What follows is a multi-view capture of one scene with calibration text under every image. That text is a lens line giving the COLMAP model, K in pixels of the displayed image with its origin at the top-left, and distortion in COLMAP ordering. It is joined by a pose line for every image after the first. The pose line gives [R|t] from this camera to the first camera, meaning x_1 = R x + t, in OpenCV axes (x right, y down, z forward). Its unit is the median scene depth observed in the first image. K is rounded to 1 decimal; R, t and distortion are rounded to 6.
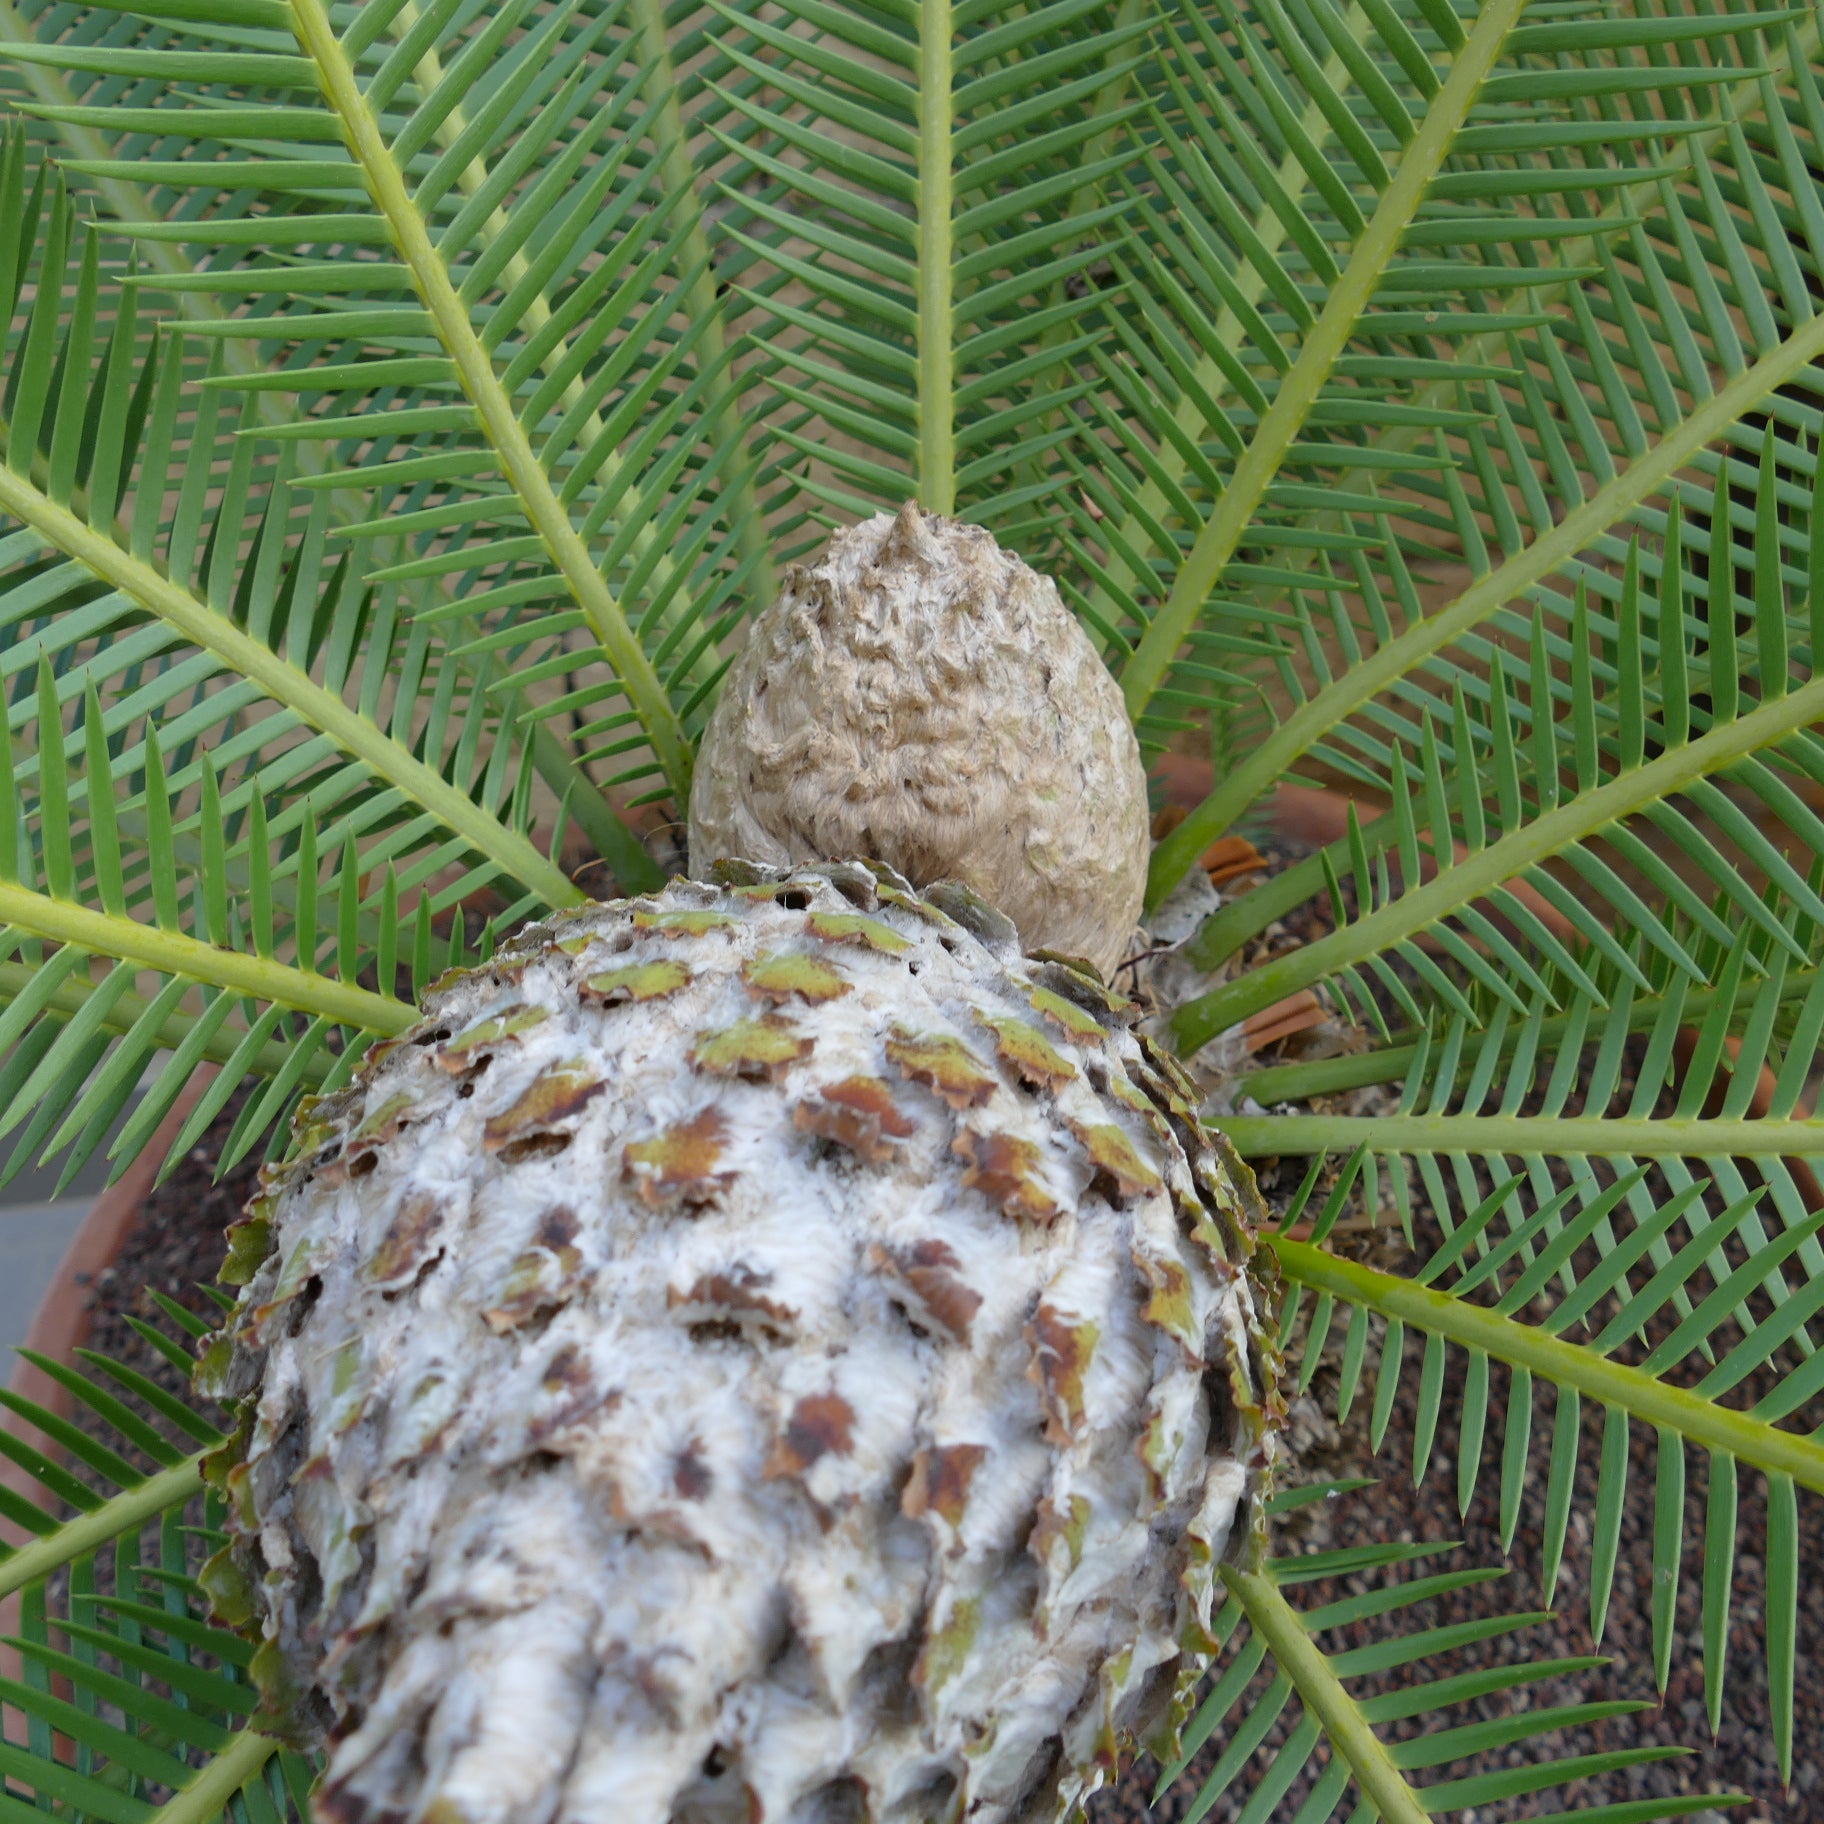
lens RADIAL K [[1961.8, 0, 906.5], [0, 1961.8, 906.3], [0, 0, 1]] dist [-0.019533, 0.024865]
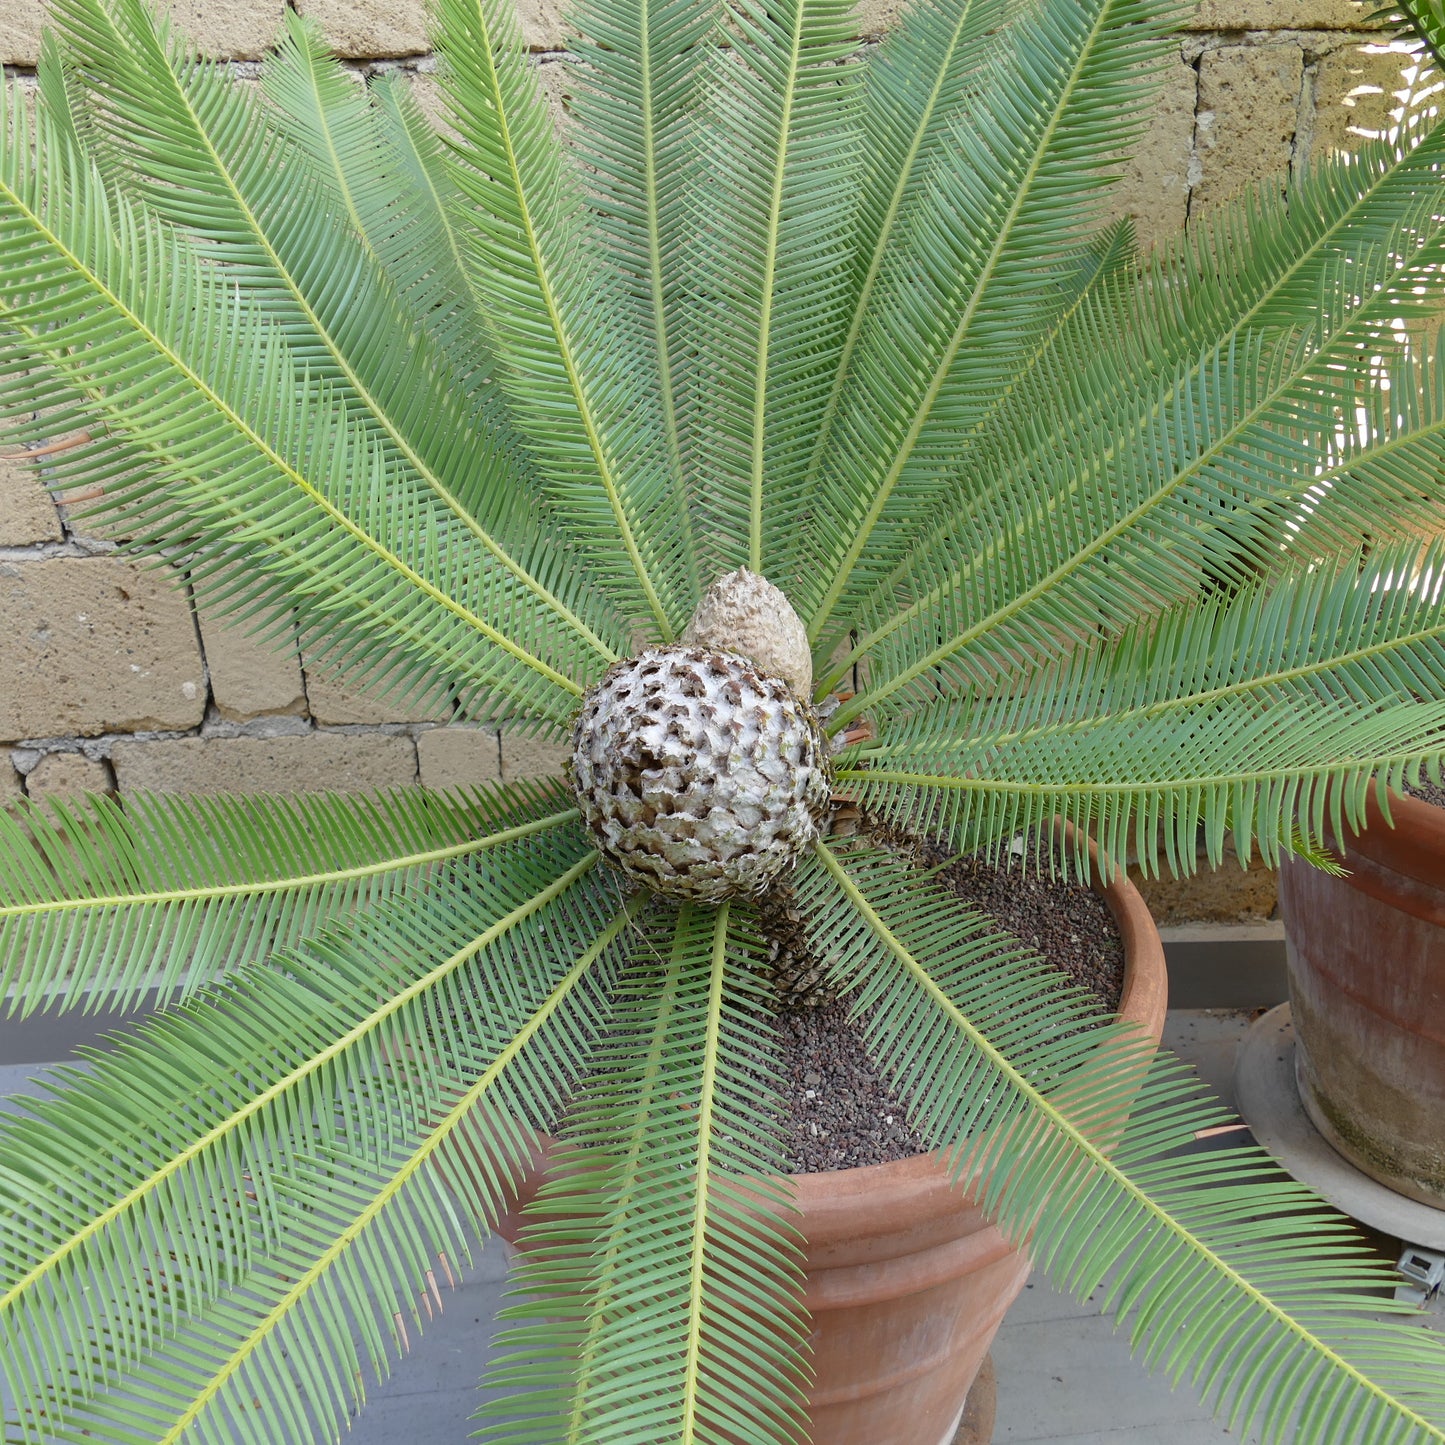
lens RADIAL K [[1554.2, 0, 718.2], [0, 1554.2, 718.0], [0, 0, 1]] dist [-0.019533, 0.024865]
pose [[0.998385, 0.027541, -0.049685, 0.130954], [-0.038433, 0.971536, -0.233755, 0.909156], [0.041833, 0.235287, 0.971025, -2.132758]]
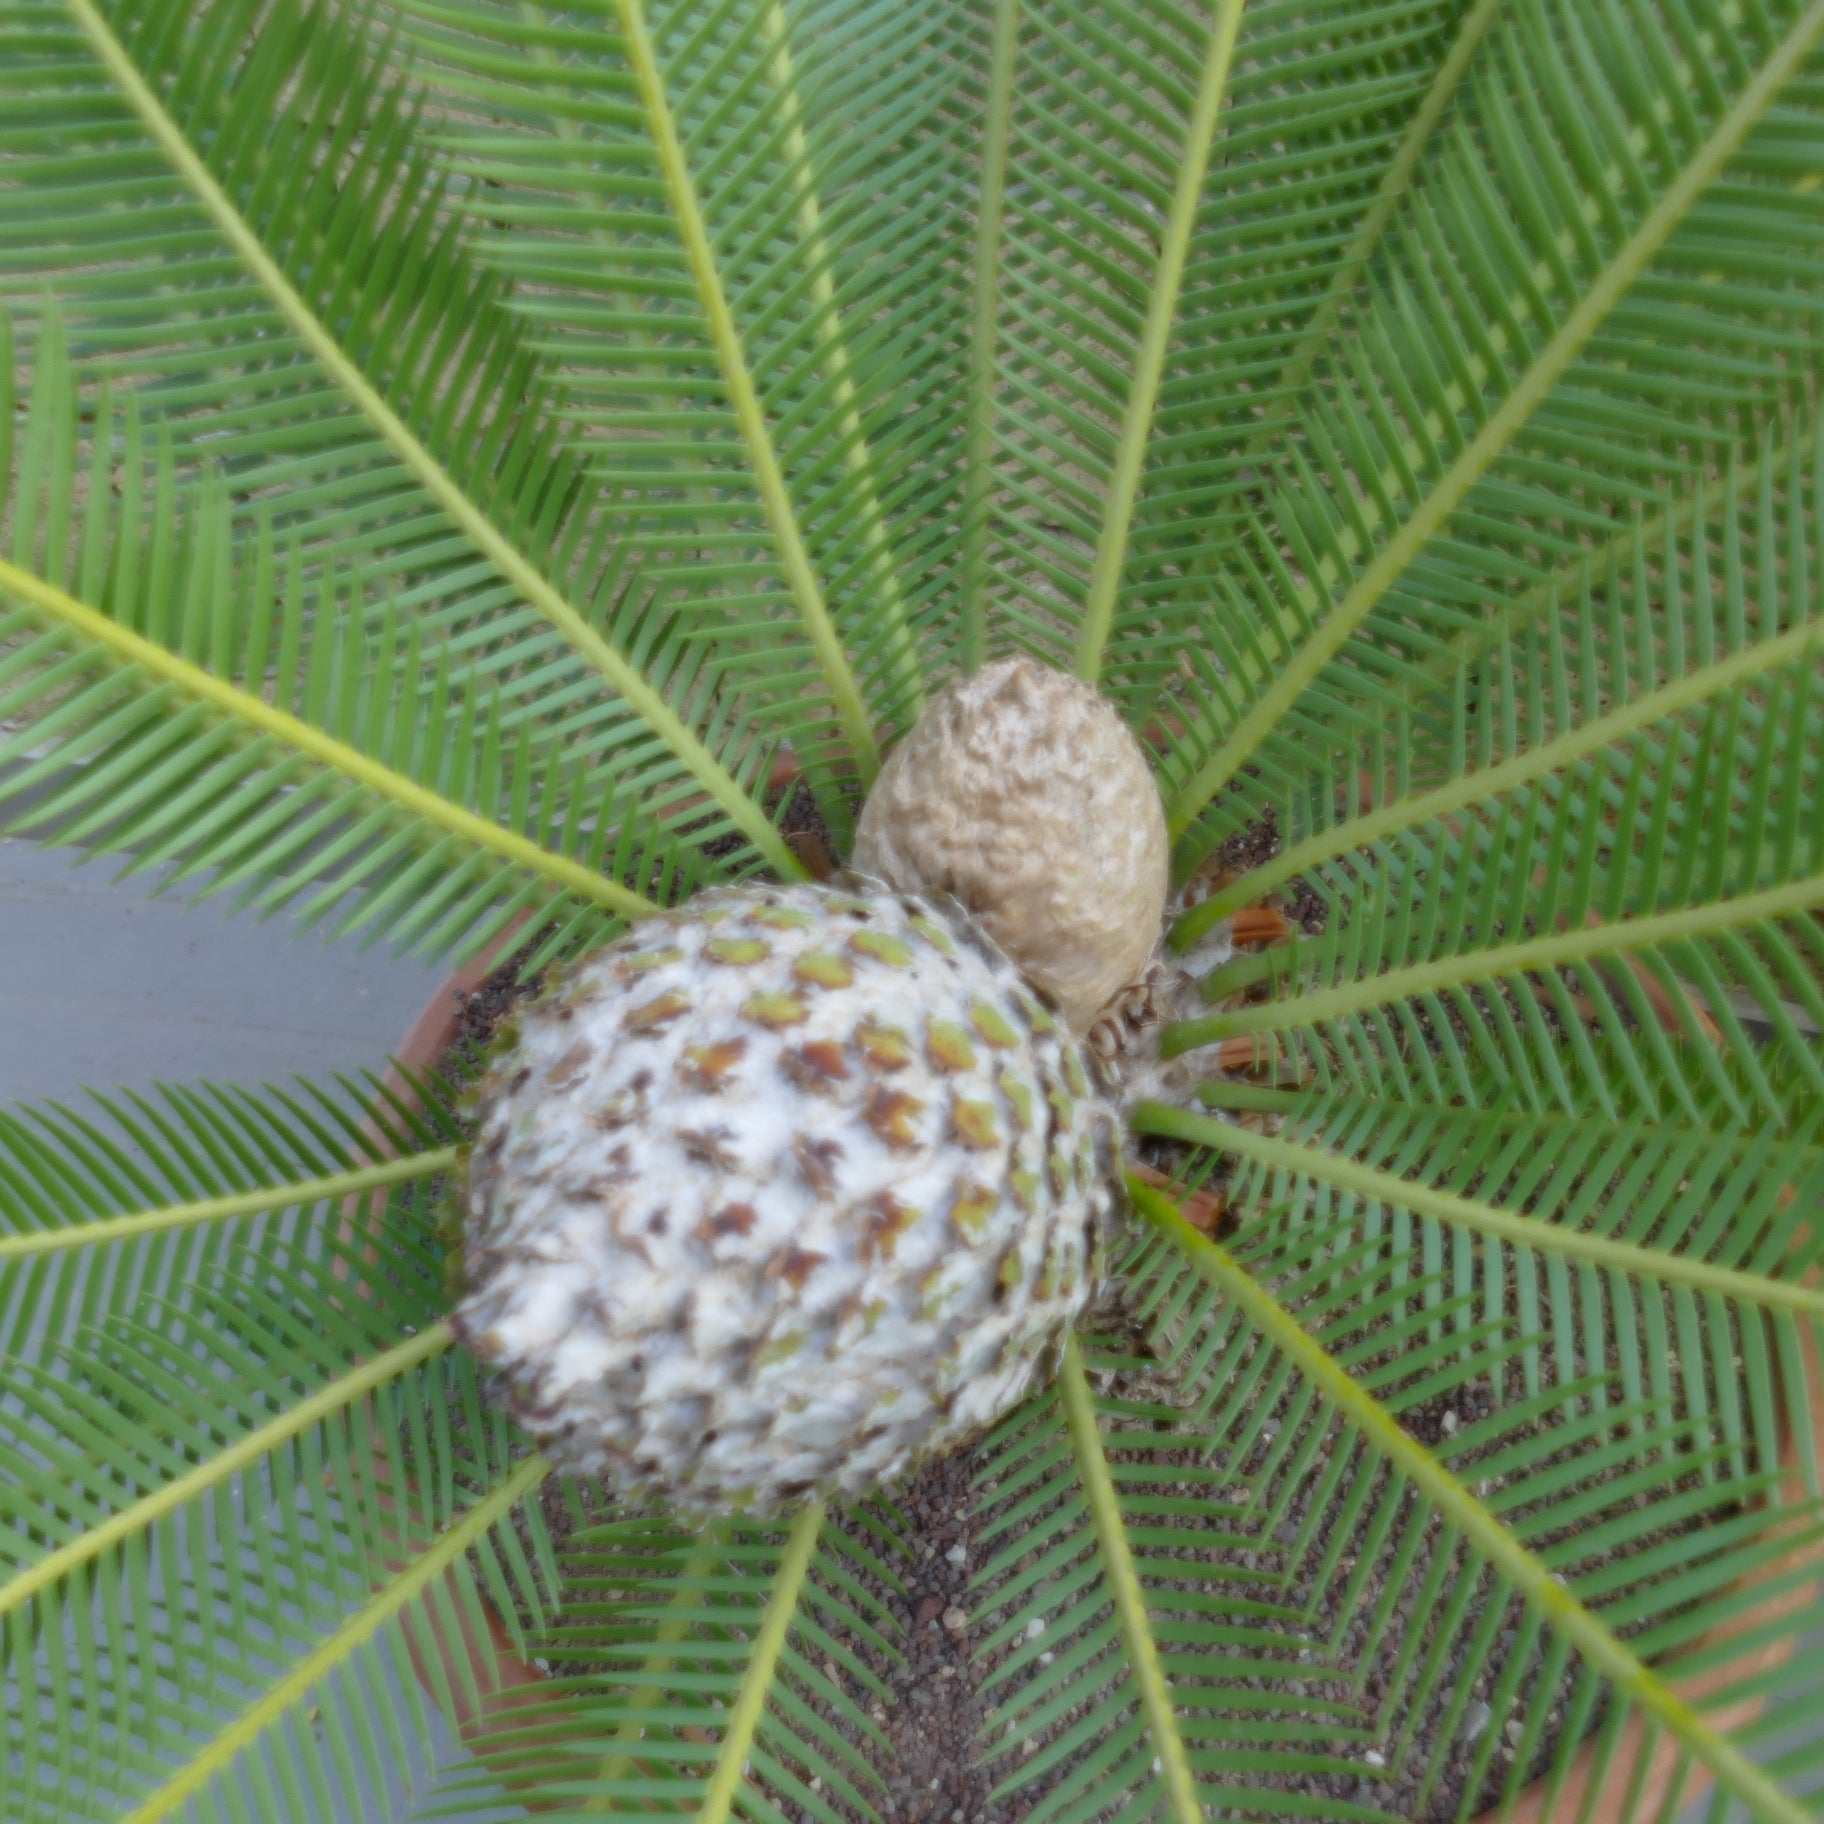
lens RADIAL K [[1961.8, 0, 906.5], [0, 1961.8, 906.3], [0, 0, 1]] dist [-0.019533, 0.024865]
pose [[0.948914, 0.241174, -0.203464, 0.320758], [-0.222344, 0.968610, 0.111167, -0.207928], [0.223887, -0.060249, 0.972751, -0.597167]]
